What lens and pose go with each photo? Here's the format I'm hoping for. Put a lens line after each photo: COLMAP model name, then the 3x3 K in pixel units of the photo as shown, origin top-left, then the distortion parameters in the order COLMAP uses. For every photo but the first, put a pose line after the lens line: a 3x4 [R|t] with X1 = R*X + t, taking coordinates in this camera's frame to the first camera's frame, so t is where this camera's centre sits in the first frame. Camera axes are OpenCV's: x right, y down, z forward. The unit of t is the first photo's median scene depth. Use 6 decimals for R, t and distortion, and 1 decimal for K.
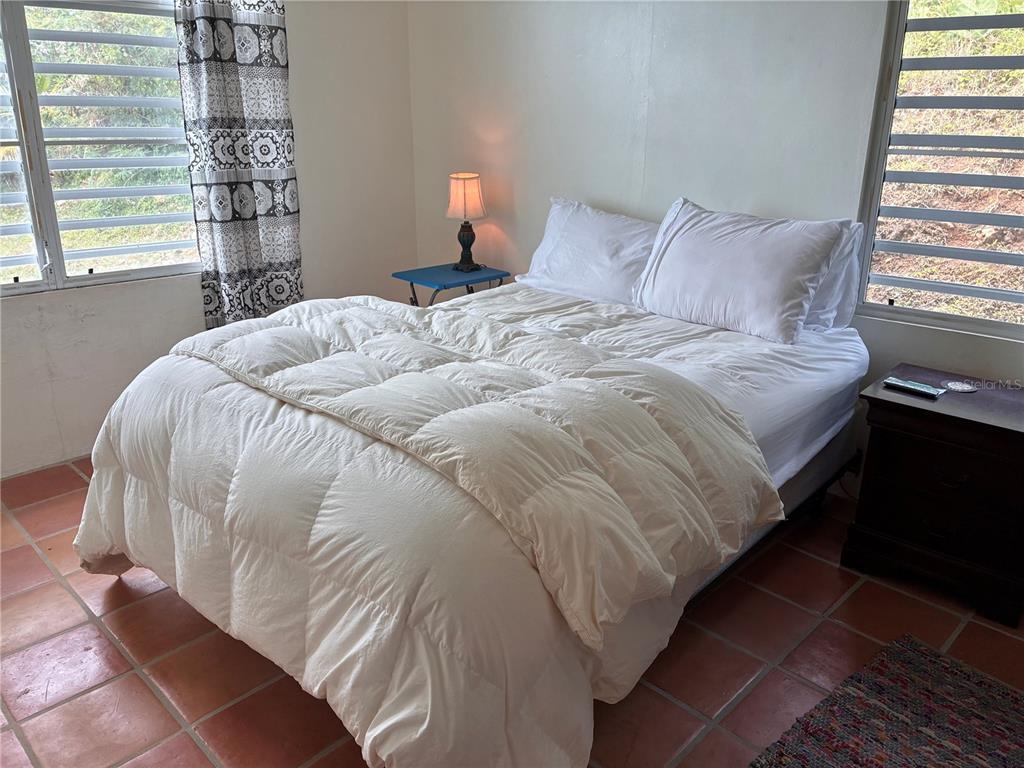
lens RADIAL K [[775.3, 0, 509.3], [0, 775.3, 379.7], [0, 0, 1]] dist [0.030101, -0.010322]
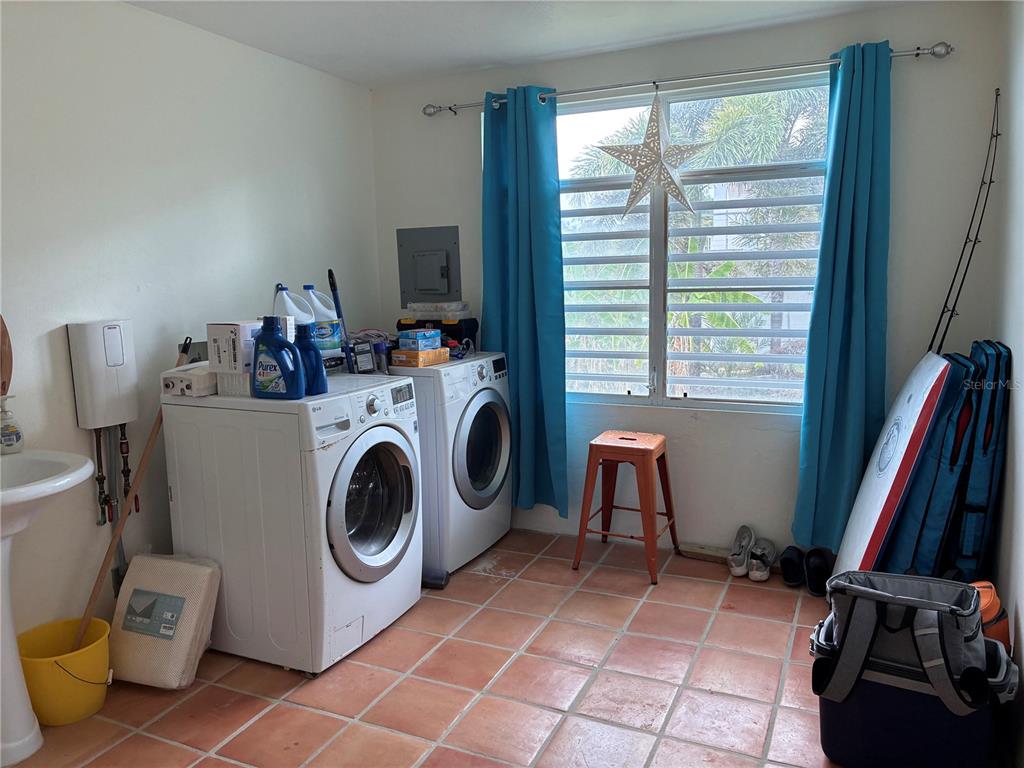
lens RADIAL K [[775.3, 0, 509.3], [0, 775.3, 379.7], [0, 0, 1]] dist [0.030101, -0.010322]
pose [[0.340628, 0.113639, -0.933305, 0.733391], [-0.273409, 0.961742, 0.017315, -0.173819], [0.899566, 0.249277, 0.358666, 0.536449]]
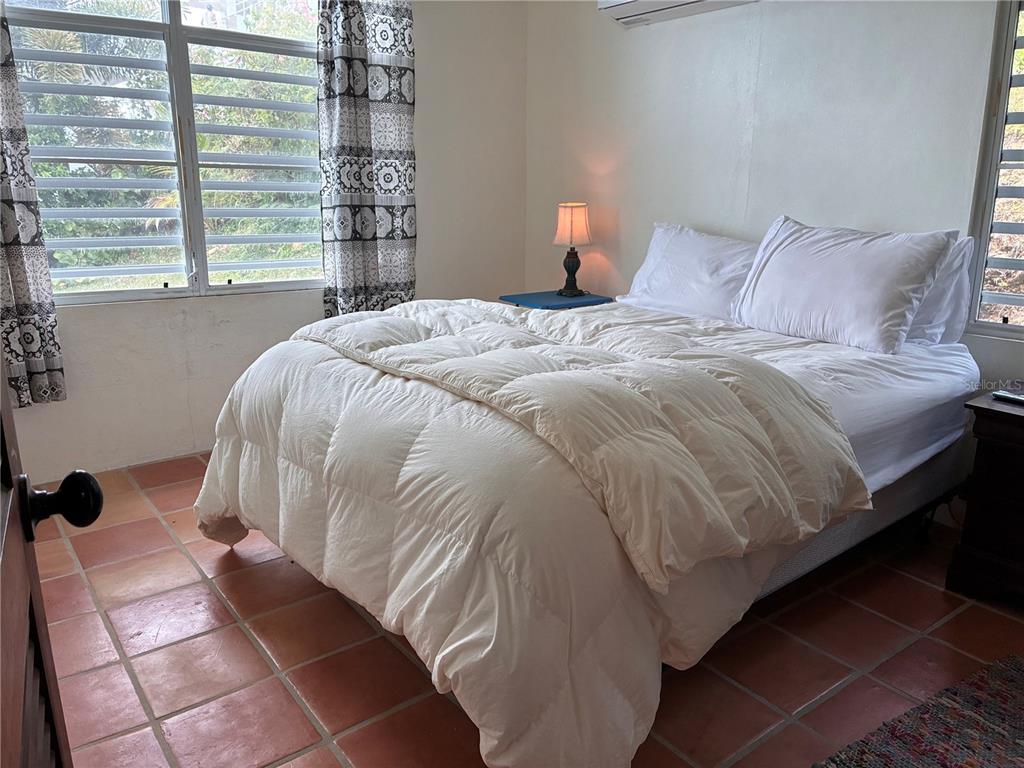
lens RADIAL K [[773.2, 0, 515.4], [0, 773.2, 378.6], [0, 0, 1]] dist [0.027689, -0.011010]
pose [[0.990044, 0.038737, -0.135320, 0.030402], [-0.049121, 0.996028, -0.074266, 0.093296], [0.131906, 0.080174, 0.988015, -0.031172]]
